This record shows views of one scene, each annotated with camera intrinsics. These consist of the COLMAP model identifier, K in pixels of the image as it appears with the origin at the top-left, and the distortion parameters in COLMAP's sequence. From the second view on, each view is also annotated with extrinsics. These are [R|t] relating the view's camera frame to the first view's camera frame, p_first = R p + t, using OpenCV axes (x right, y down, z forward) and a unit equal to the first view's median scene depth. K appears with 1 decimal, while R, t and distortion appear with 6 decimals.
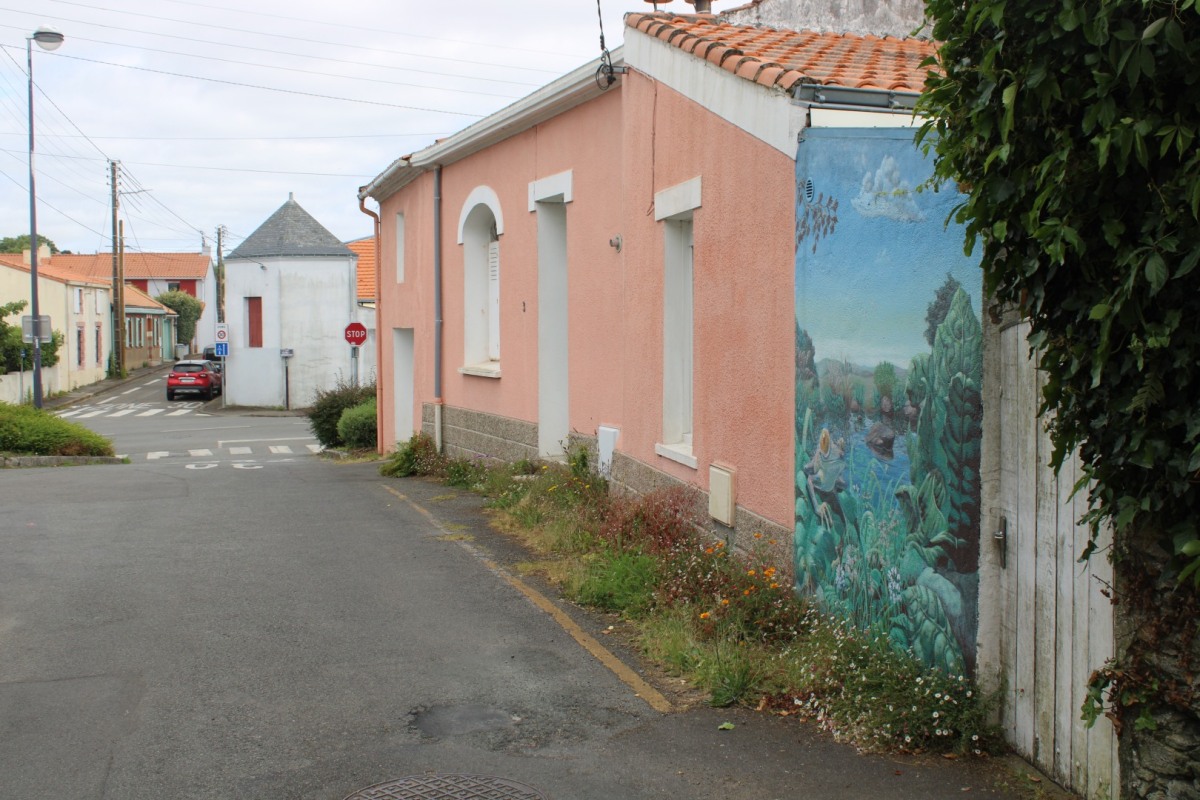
lens RADIAL K [[1339.9, 0, 600.0], [0, 1339.9, 399.8], [0, 0, 1]] dist [0.006421, 0.000000]
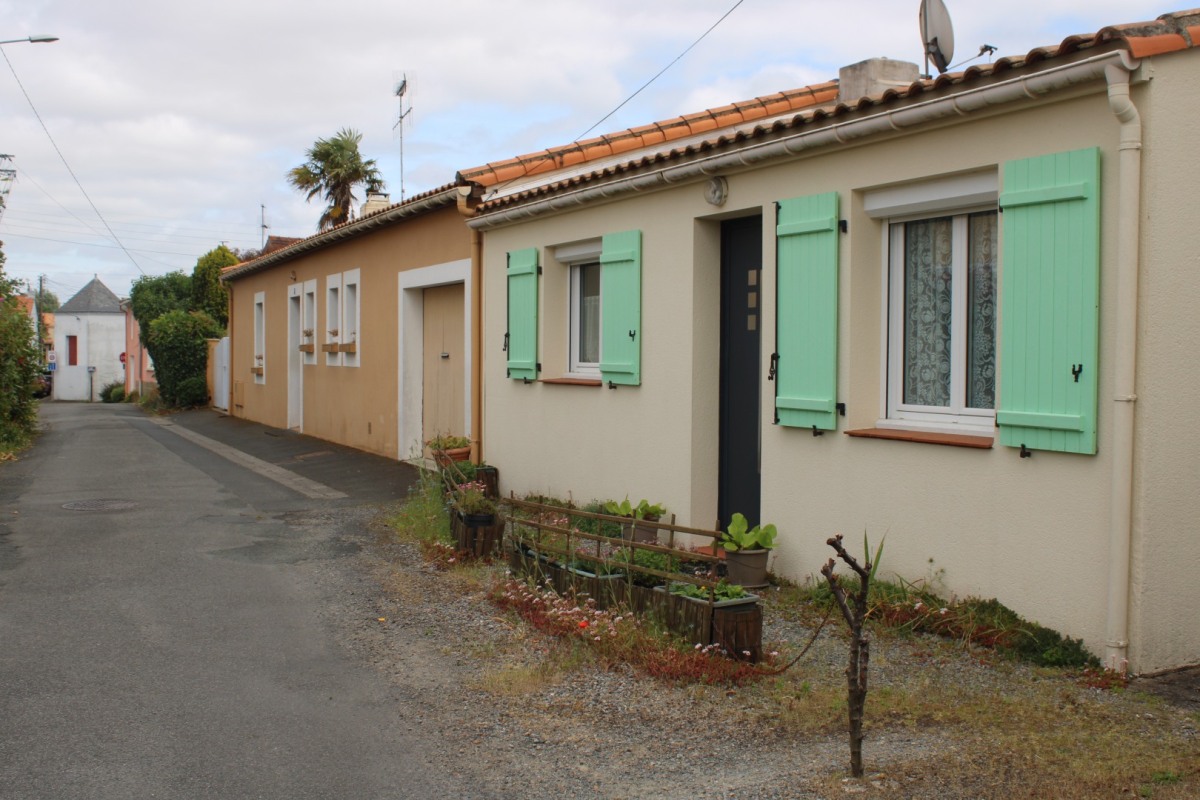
lens RADIAL K [[1393.8, 0, 600.2], [0, 1393.8, 398.7], [0, 0, 1]] dist [0.002793, 0.000000]
pose [[0.993107, 0.009765, 0.116807, 0.203777], [-0.006826, 0.999651, -0.025535, 0.044079], [-0.117016, 0.024561, 0.992826, -0.842646]]
